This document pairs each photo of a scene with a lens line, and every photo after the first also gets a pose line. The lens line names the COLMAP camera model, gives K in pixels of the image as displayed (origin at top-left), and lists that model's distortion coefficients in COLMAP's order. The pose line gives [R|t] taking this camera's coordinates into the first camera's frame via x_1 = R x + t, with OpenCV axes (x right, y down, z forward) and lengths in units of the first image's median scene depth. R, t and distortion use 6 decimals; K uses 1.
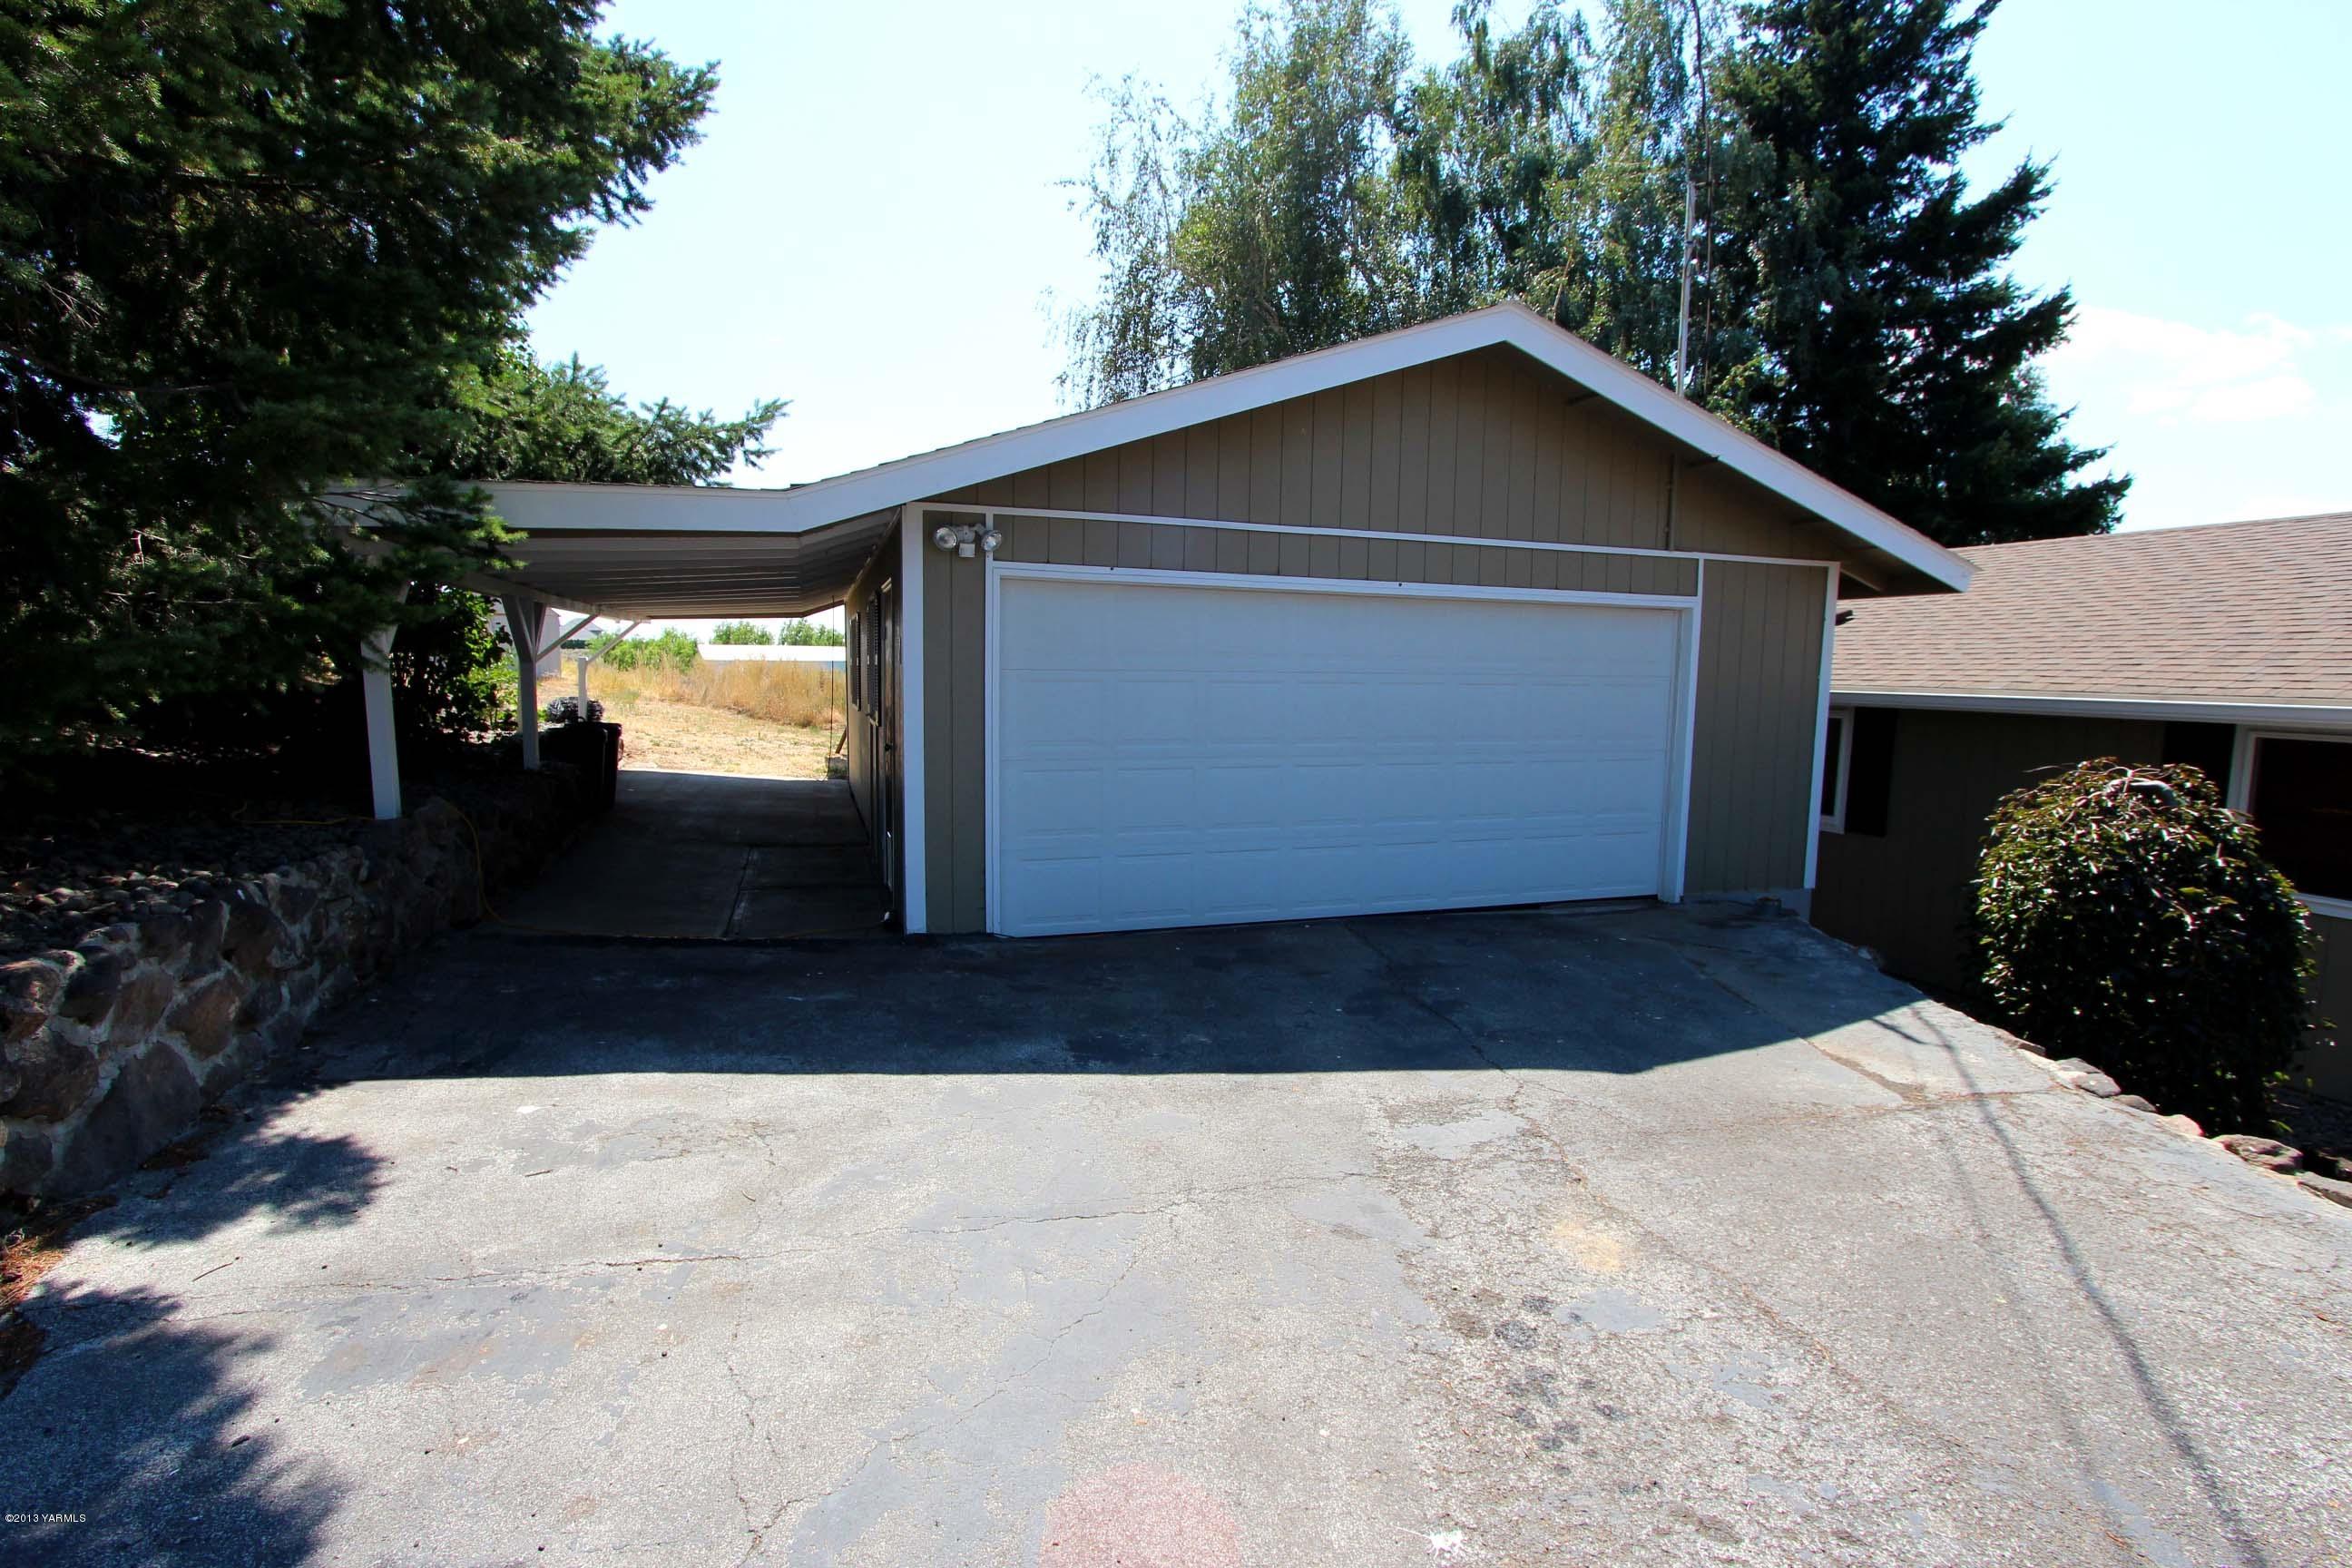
lens RADIAL K [[1097.0, 0, 1164.6], [0, 1097.0, 780.0], [0, 0, 1]] dist [-0.012348, 0.000487]
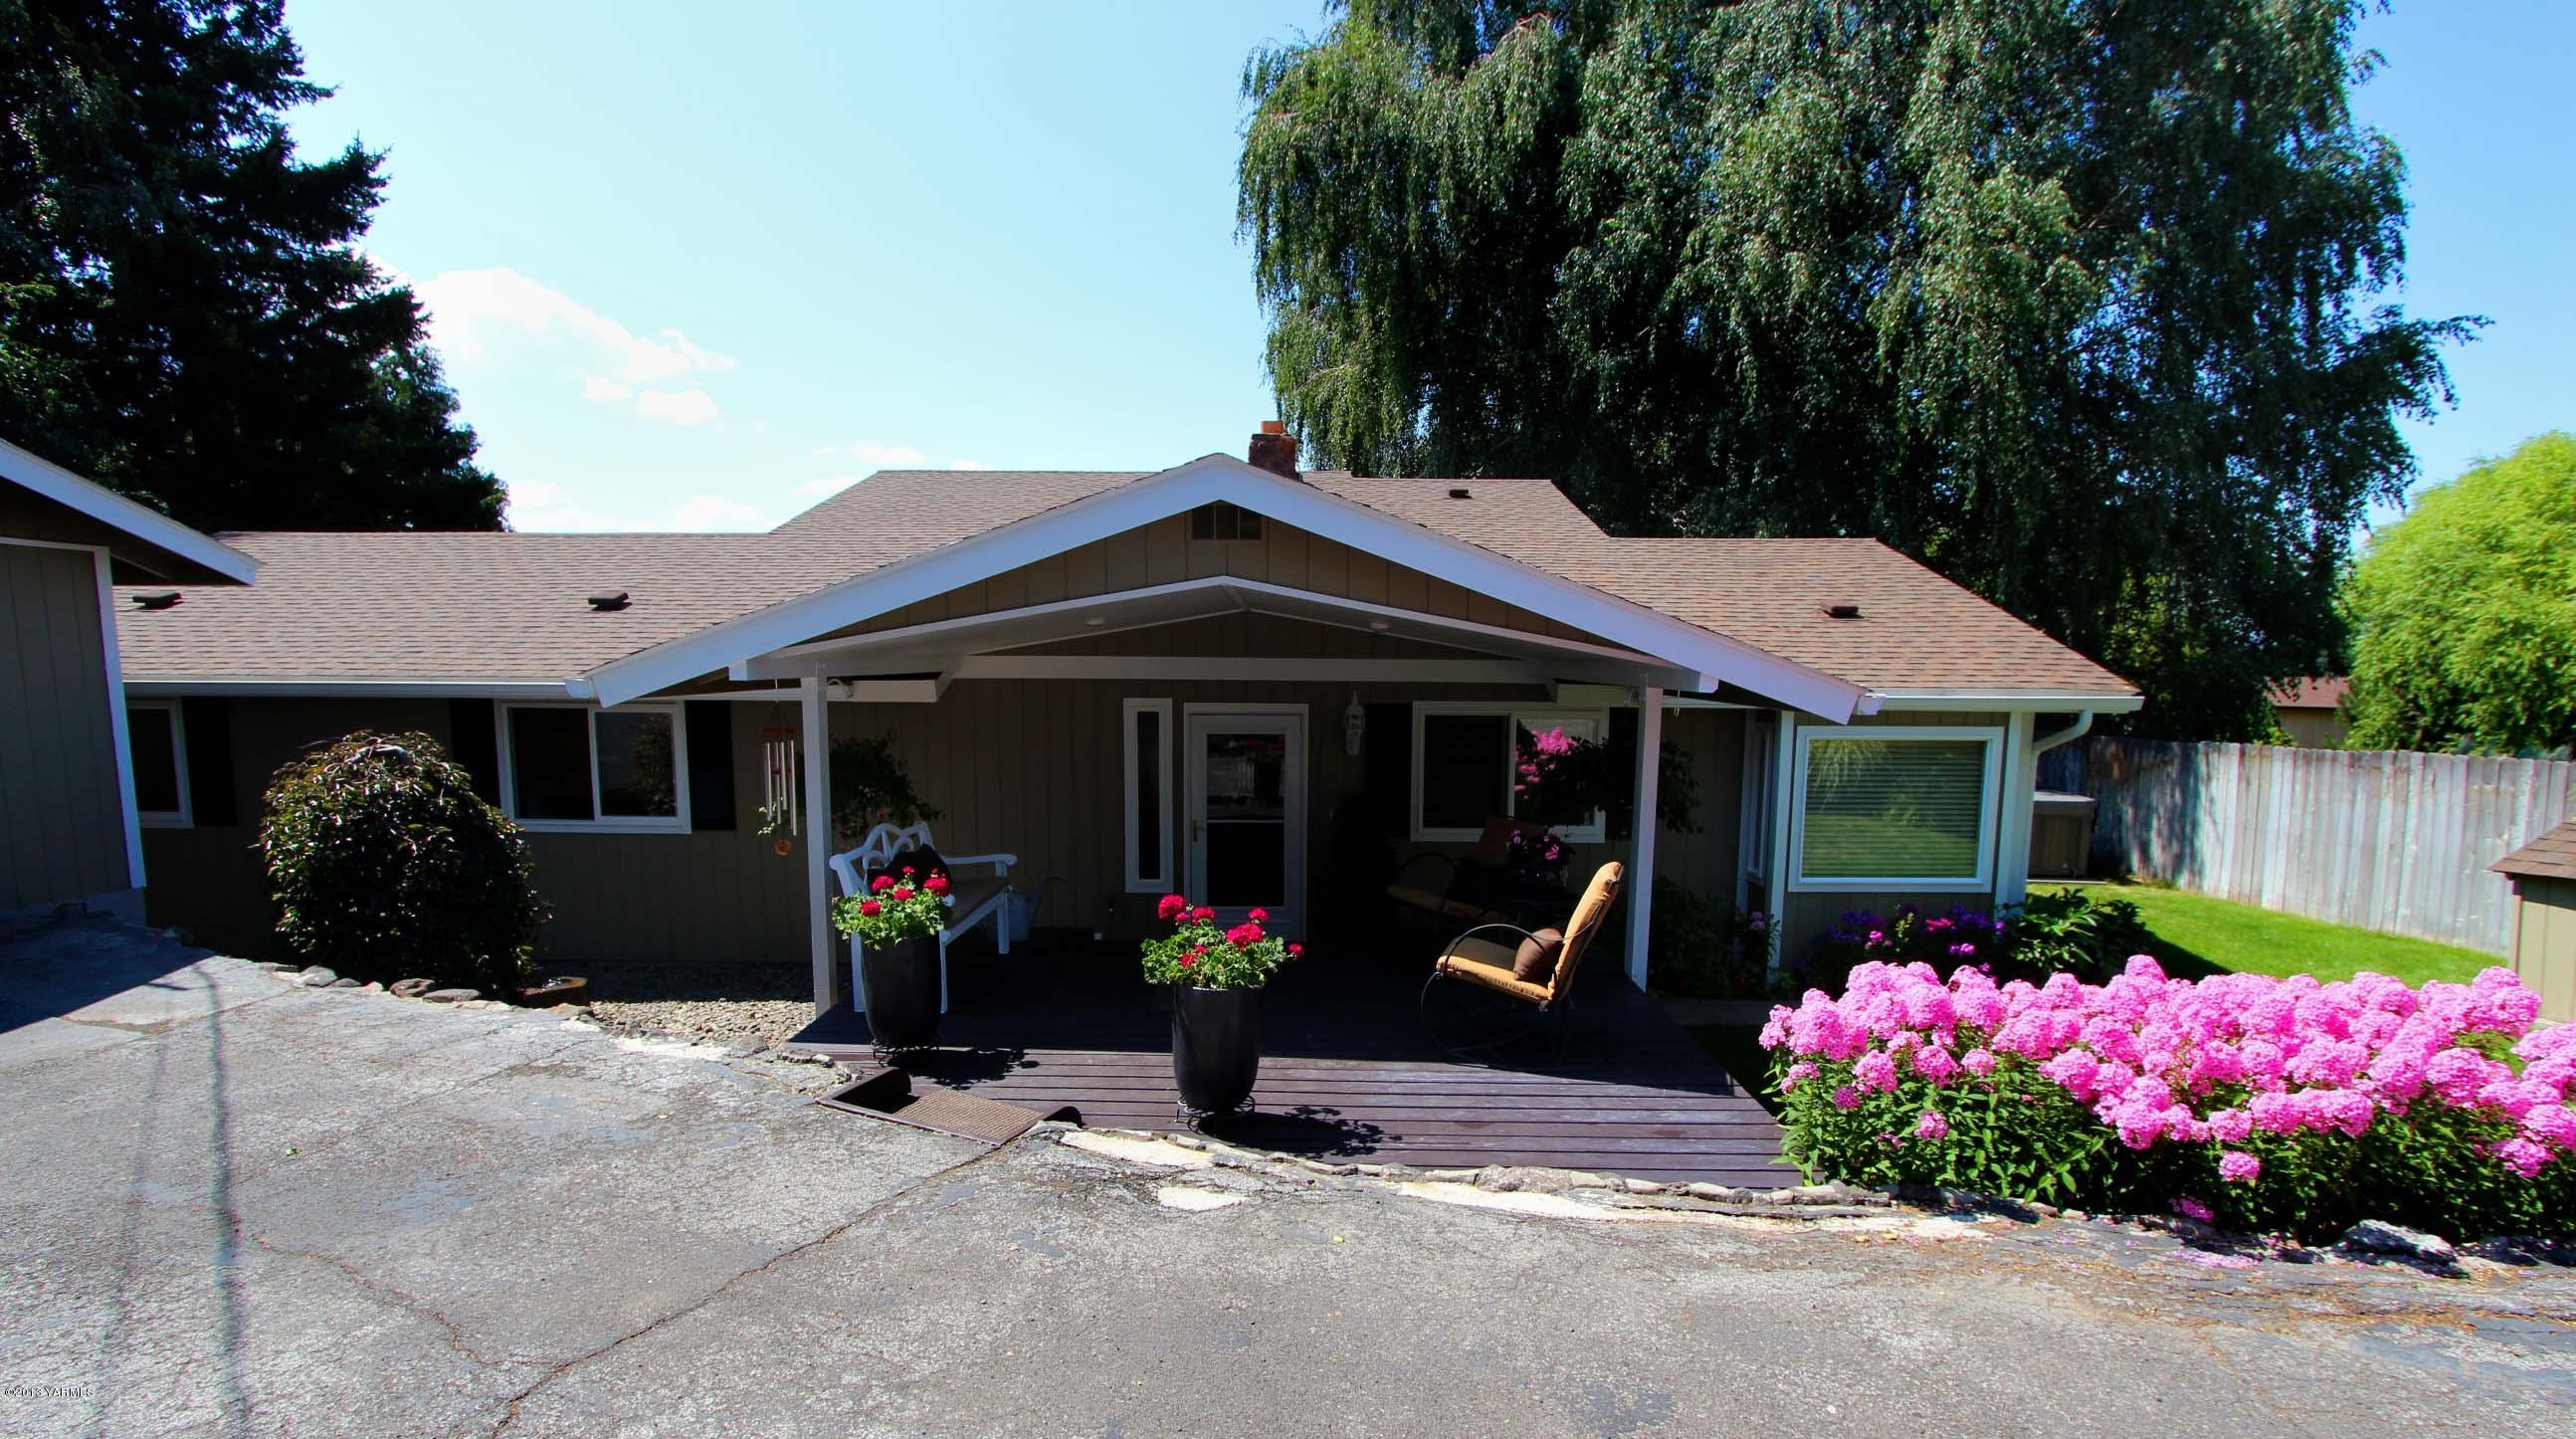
lens RADIAL K [[1195.3, 0, 1268.6], [0, 1195.3, 807.1], [0, 0, 1]] dist [-0.033376, 0.011815]
pose [[0.334026, -0.127197, 0.933942, -0.032534], [0.096059, 0.990287, 0.100515, 0.022709], [-0.937656, 0.056139, 0.343000, -0.313310]]
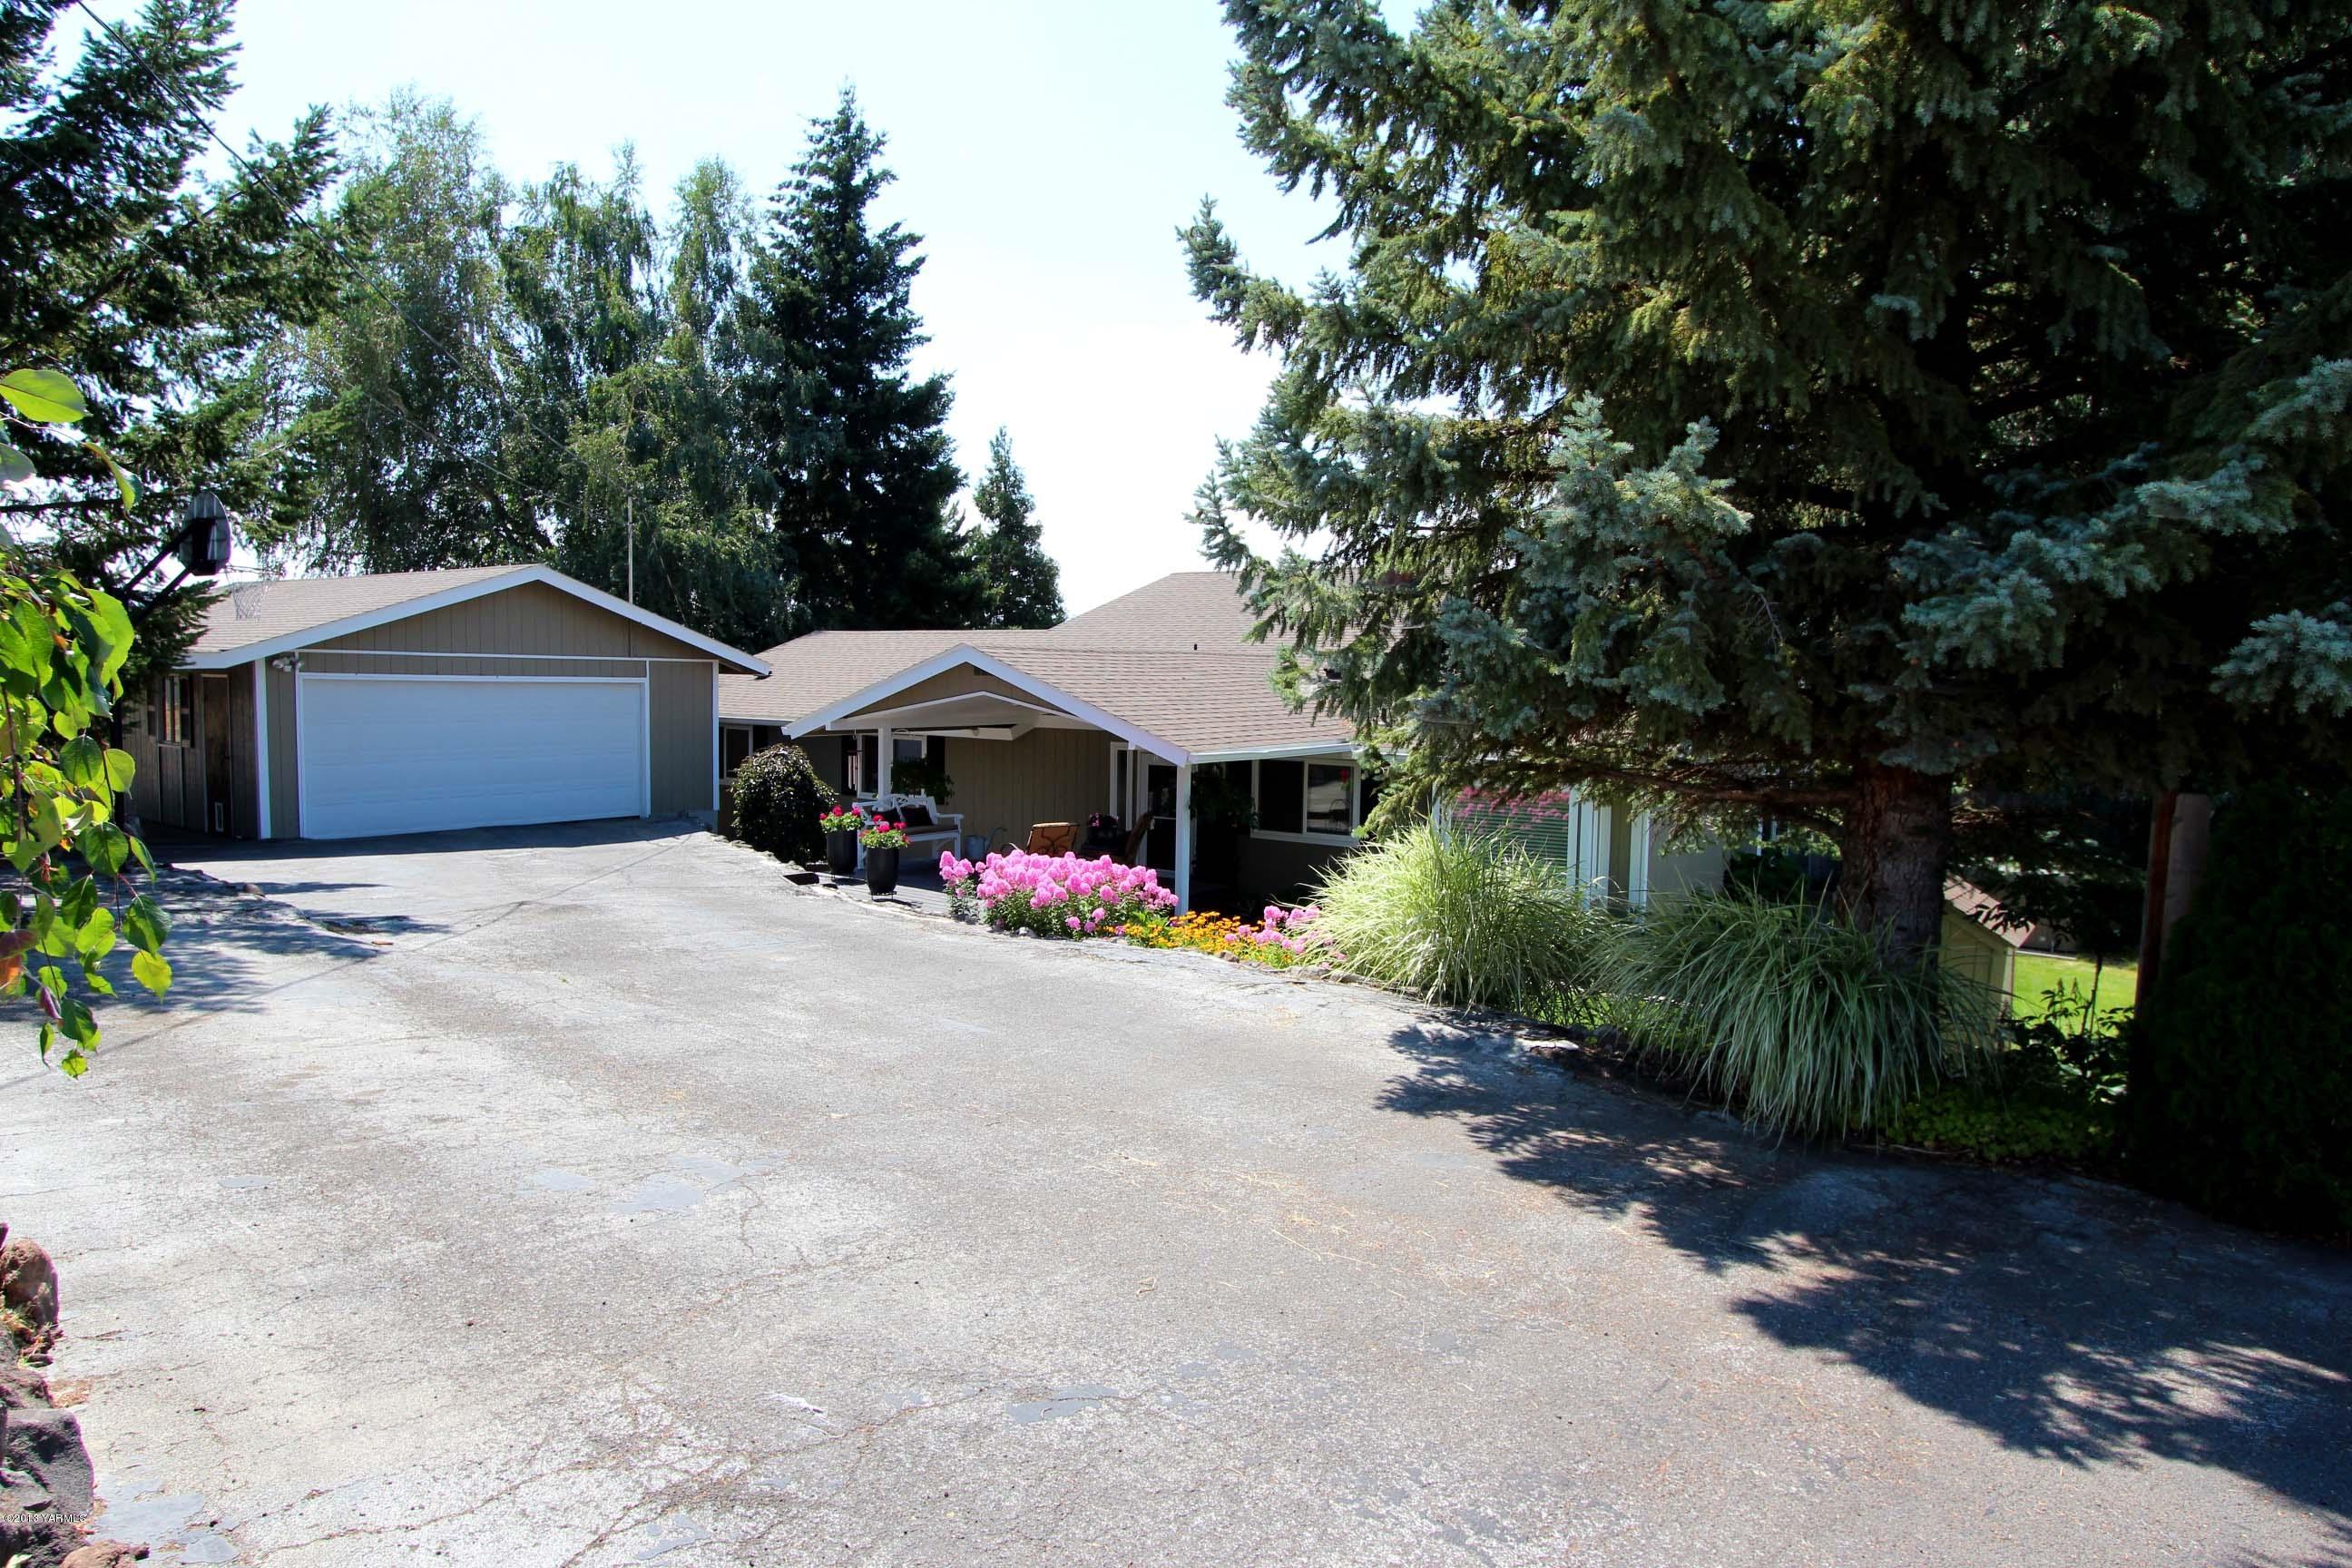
lens RADIAL K [[1284.3, 0, 1101.6], [0, 1284.3, 781.1], [0, 0, 1]] dist [-0.001365, 0.000414]
pose [[0.823351, -0.046679, 0.565610, -0.232461], [0.054945, 0.998486, 0.002420, 0.085024], [-0.564867, 0.029085, 0.824669, -1.641239]]
